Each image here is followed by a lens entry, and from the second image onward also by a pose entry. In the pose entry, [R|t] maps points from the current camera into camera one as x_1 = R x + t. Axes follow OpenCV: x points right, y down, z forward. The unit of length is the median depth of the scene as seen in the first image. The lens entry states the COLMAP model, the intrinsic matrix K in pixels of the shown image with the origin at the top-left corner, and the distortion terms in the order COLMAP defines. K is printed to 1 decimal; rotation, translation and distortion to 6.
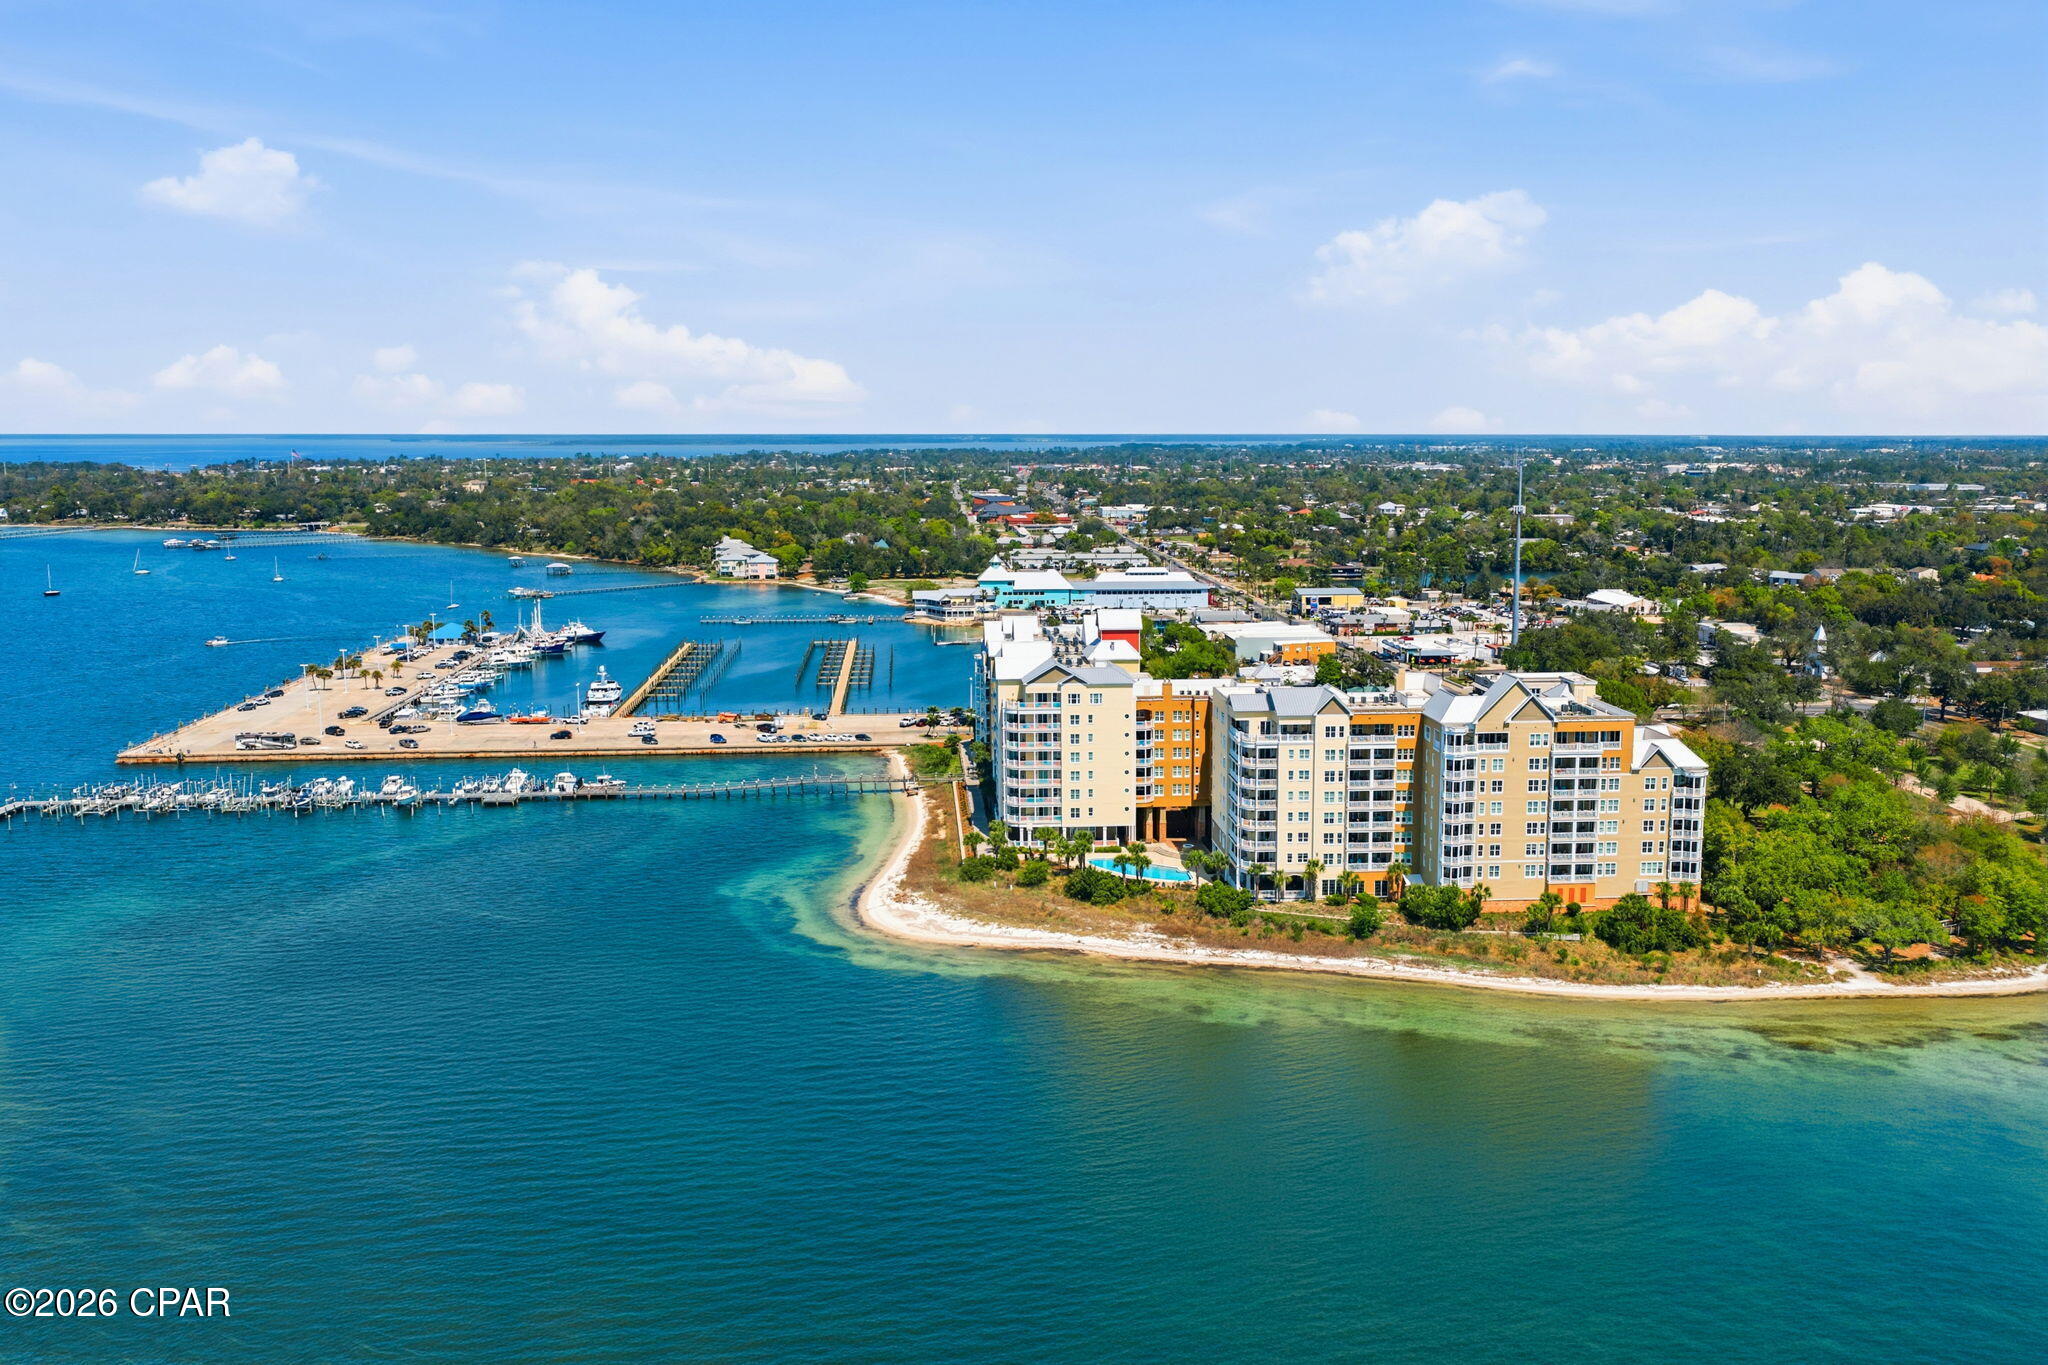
lens RADIAL K [[1717.6, 0, 1021.3], [0, 1717.6, 679.9], [0, 0, 1]] dist [0.008380, -0.016147]
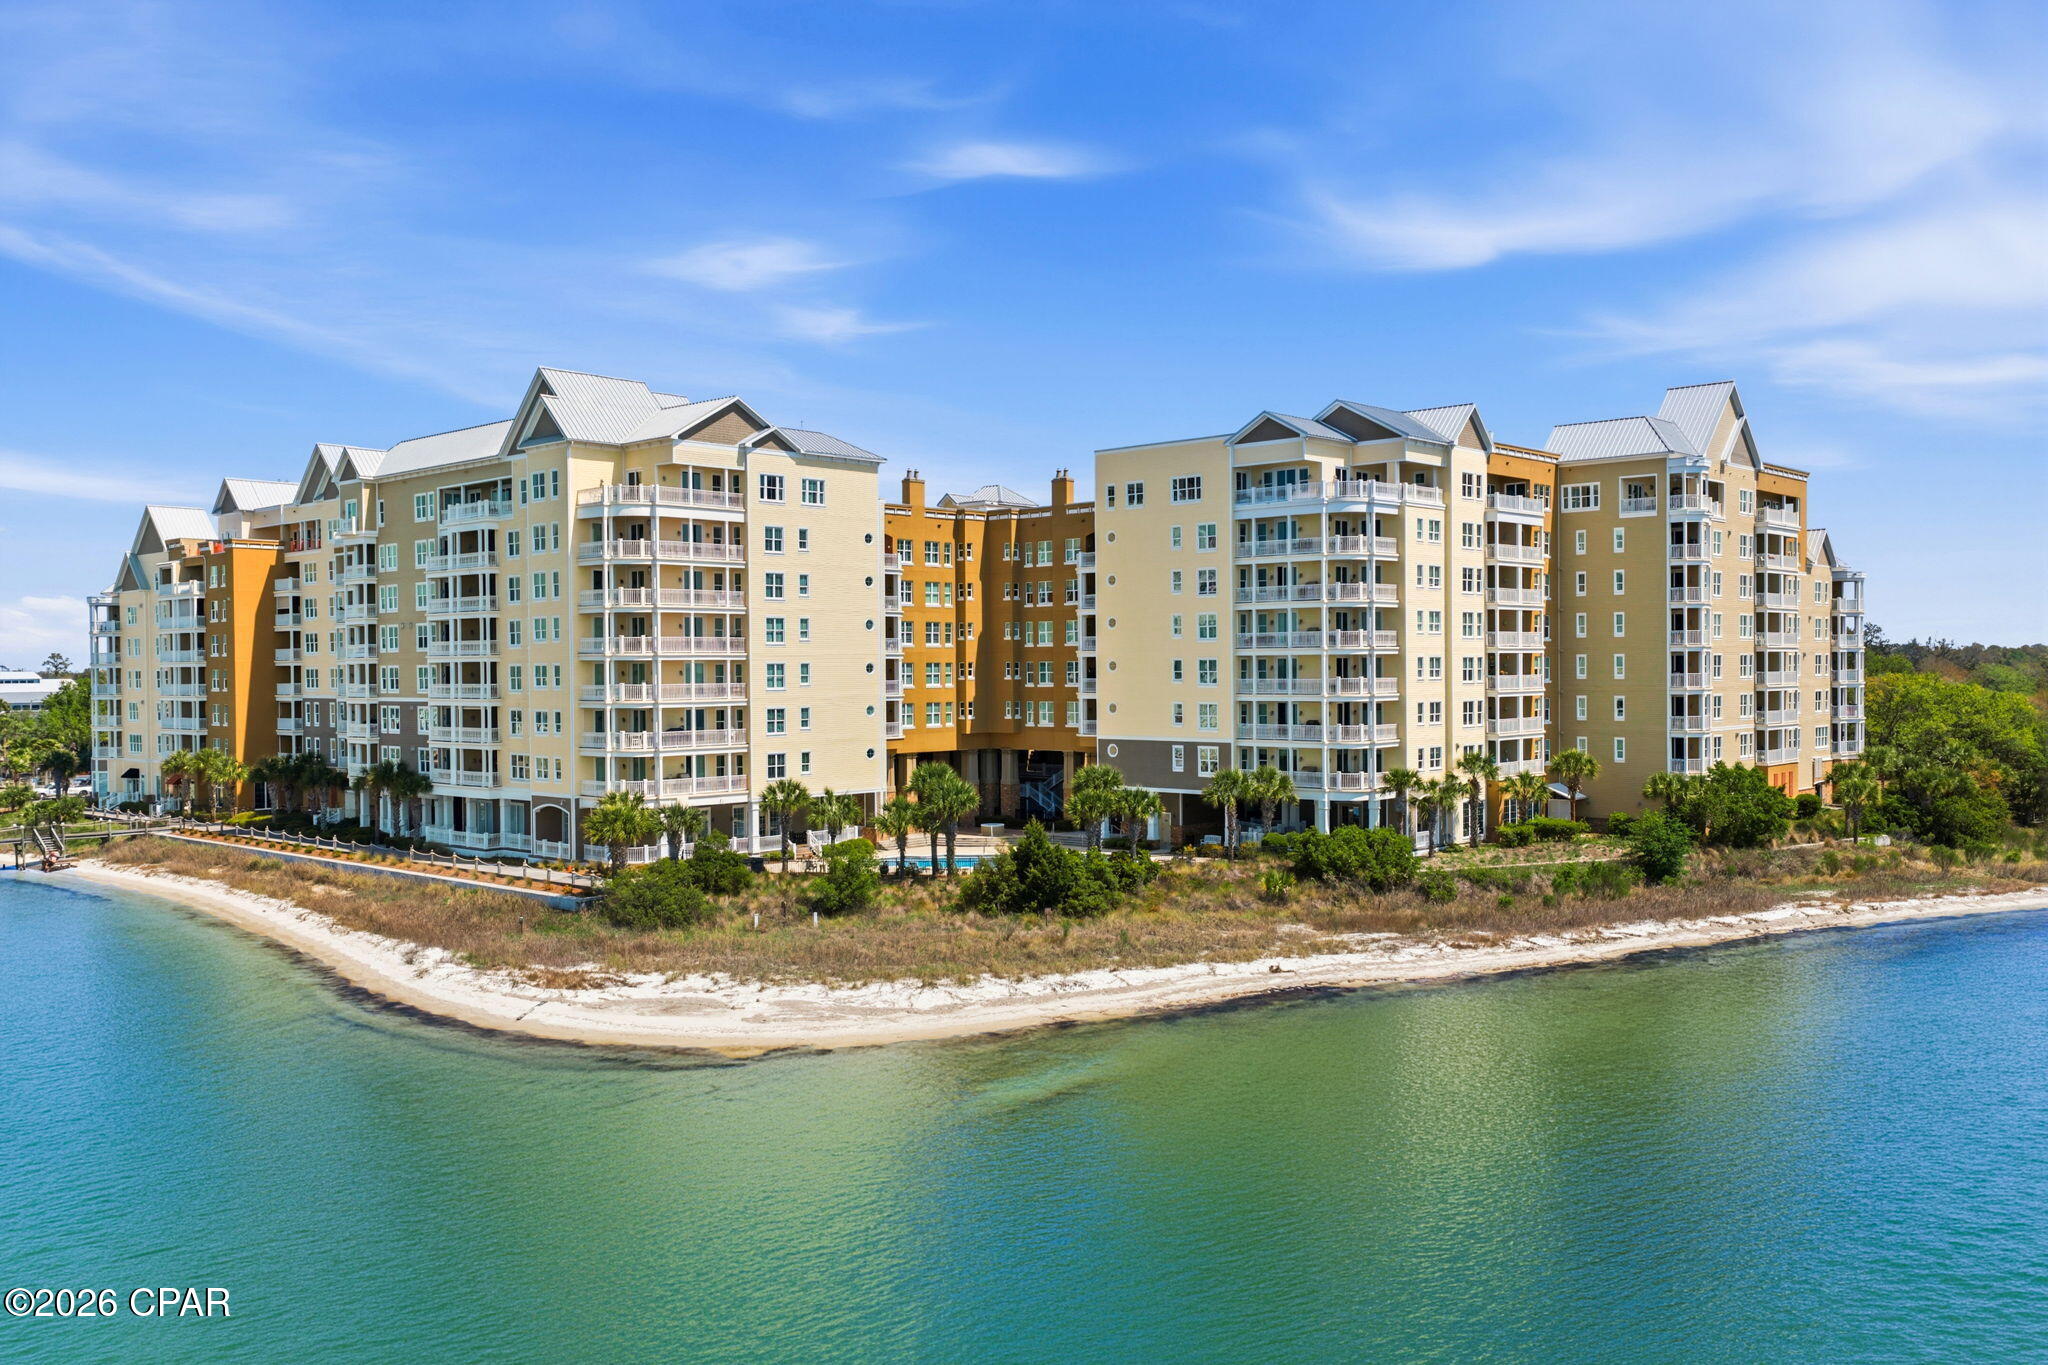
lens RADIAL K [[1717.6, 0, 1031.0], [0, 1717.6, 687.1], [0, 0, 1]] dist [0.008380, -0.016147]
pose [[0.732092, -0.013311, 0.681076, -0.208529], [0.106452, 0.989761, -0.095082, 0.105489], [-0.672837, 0.142110, 0.726013, 0.662277]]
